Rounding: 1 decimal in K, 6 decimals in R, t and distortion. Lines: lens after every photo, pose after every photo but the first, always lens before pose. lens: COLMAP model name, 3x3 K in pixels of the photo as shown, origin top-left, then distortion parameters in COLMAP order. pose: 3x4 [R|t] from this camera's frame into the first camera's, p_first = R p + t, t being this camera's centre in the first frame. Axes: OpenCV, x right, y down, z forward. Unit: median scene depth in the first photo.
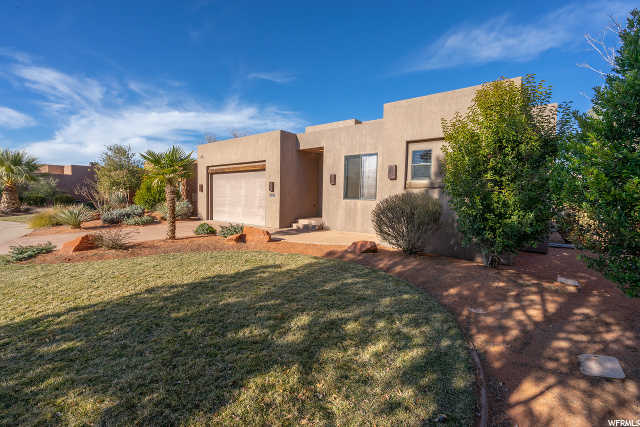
lens RADIAL K [[281.9, 0, 320.0], [0, 281.9, 213.5], [0, 0, 1]] dist [-0.000600, 0.000095]
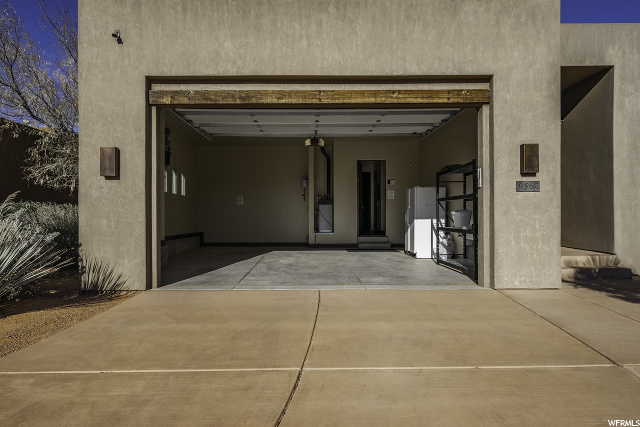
lens RADIAL K [[375.6, 0, 320.0], [0, 375.6, 213.5], [0, 0, 1]] dist [0.004912, 0.001477]
pose [[0.784187, -0.021177, 0.620164, -0.657942], [0.052657, 0.998084, -0.032503, -0.034971], [-0.618287, 0.058144, 0.783799, 0.865587]]
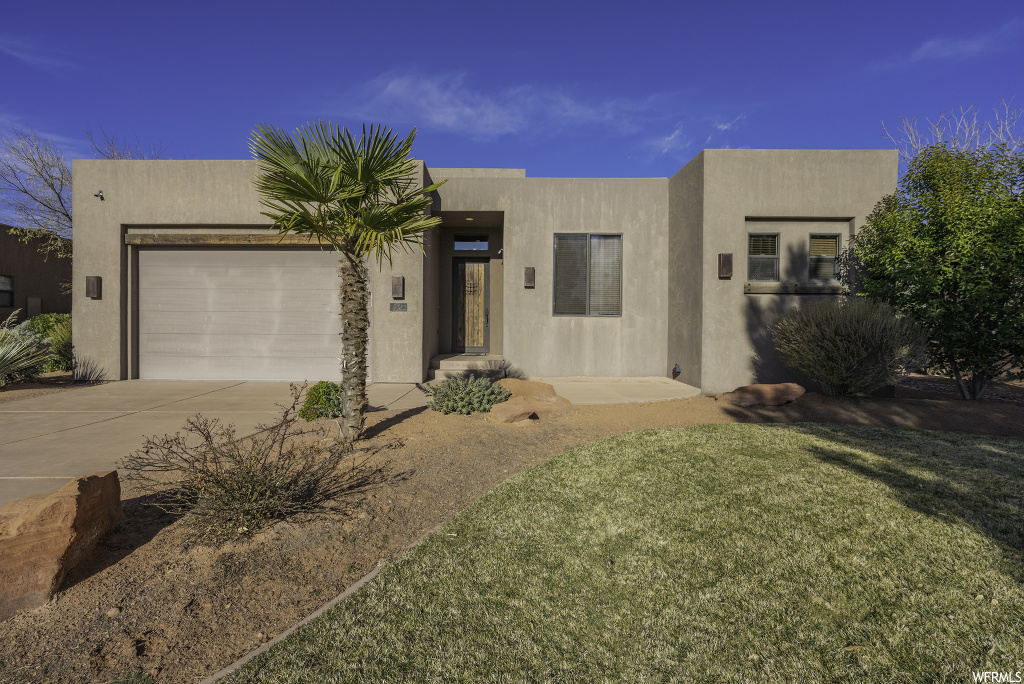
lens RADIAL K [[467.8, 0, 508.1], [0, 467.8, 333.6], [0, 0, 1]] dist [0.001193, -0.000068]
pose [[0.798773, -0.020501, 0.601283, -0.496254], [0.042218, 0.998866, -0.022027, -0.001843], [-0.600150, 0.042980, 0.798732, 0.350622]]
